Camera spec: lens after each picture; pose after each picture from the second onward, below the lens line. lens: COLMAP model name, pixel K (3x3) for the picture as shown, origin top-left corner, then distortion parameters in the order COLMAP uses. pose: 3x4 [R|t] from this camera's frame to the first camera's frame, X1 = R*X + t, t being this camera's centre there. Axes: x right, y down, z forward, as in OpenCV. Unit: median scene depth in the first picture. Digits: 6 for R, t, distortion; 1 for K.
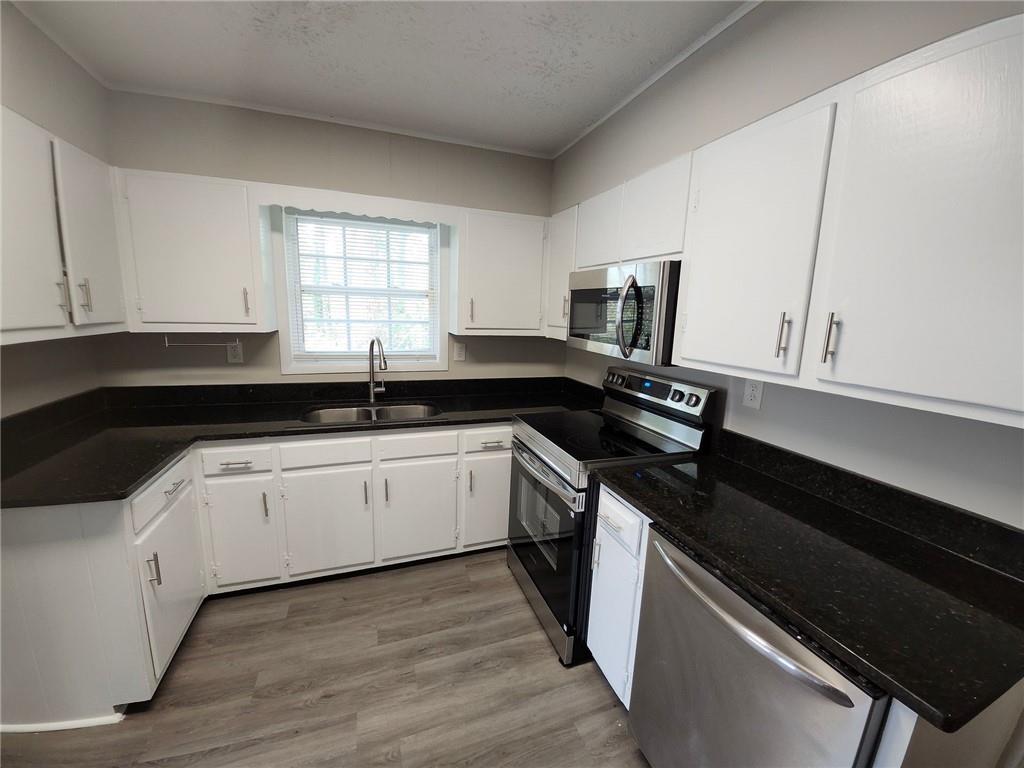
lens RADIAL K [[404.8, 0, 508.3], [0, 404.8, 386.3], [0, 0, 1]] dist [-0.000681, -0.011869]
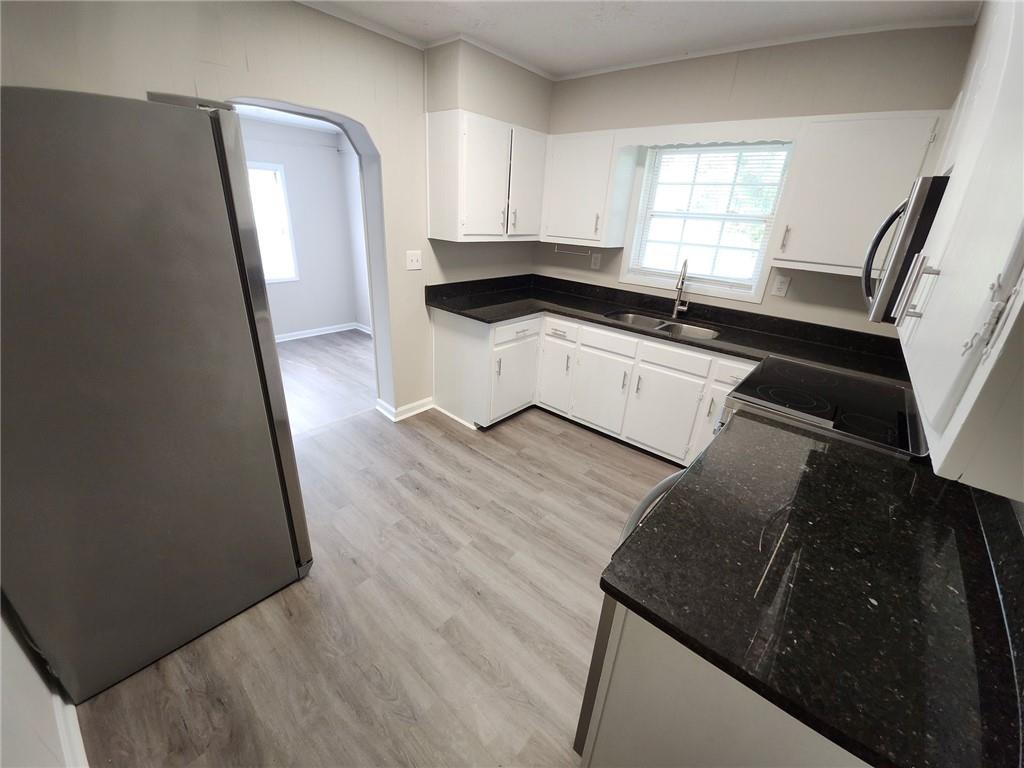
lens RADIAL K [[404.8, 0, 508.3], [0, 404.8, 386.3], [0, 0, 1]] dist [-0.000681, -0.011869]
pose [[0.483395, 0.339016, -0.807092, 0.576199], [-0.194669, 0.940511, 0.278464, -0.008593], [0.853483, 0.022508, 0.520634, 0.006260]]
